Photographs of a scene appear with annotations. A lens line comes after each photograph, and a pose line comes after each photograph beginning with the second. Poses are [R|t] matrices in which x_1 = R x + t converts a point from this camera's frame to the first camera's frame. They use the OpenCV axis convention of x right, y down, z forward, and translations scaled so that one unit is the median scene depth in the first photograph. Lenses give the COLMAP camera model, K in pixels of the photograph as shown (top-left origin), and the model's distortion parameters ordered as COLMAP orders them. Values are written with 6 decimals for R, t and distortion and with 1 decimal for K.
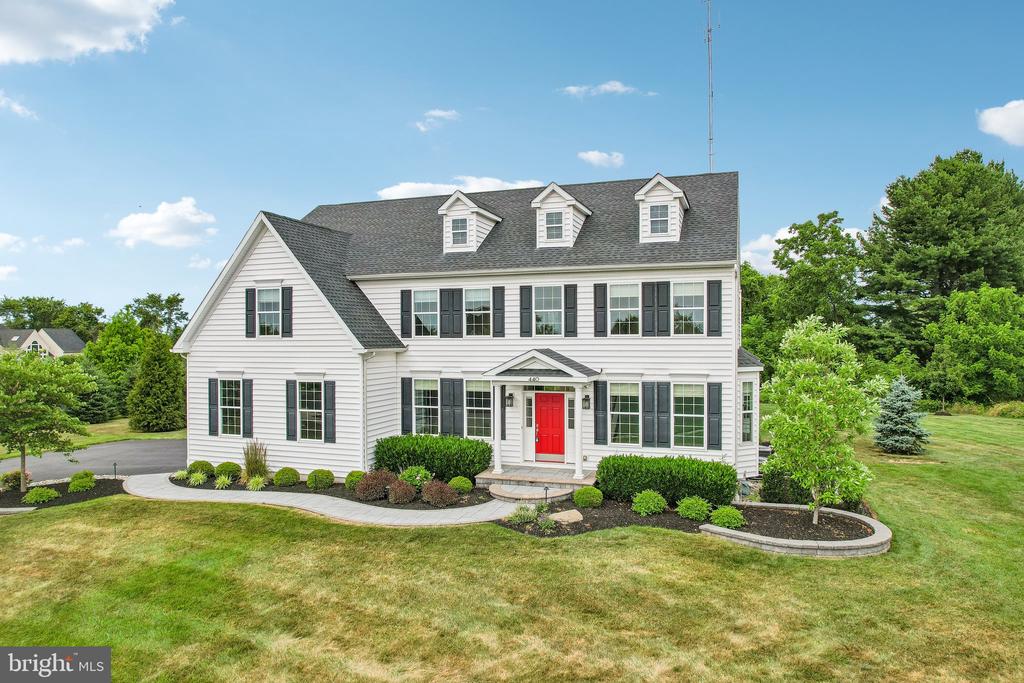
lens RADIAL K [[656.5, 0, 512.0], [0, 656.5, 341.5], [0, 0, 1]] dist [-0.073683, 0.066956]
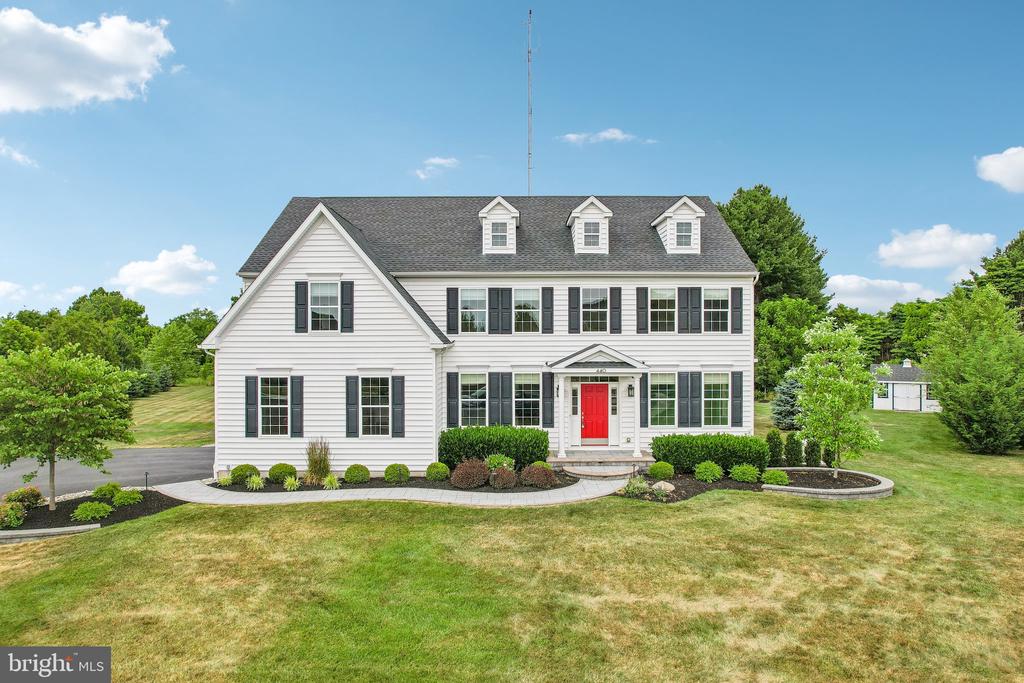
lens RADIAL K [[656.5, 0, 512.0], [0, 656.5, 341.5], [0, 0, 1]] dist [-0.073683, 0.066956]
pose [[0.945544, 0.001748, 0.325491, -0.437657], [-0.000620, 0.999993, -0.003568, 0.010600], [-0.325495, 0.003172, 0.945539, -0.011383]]
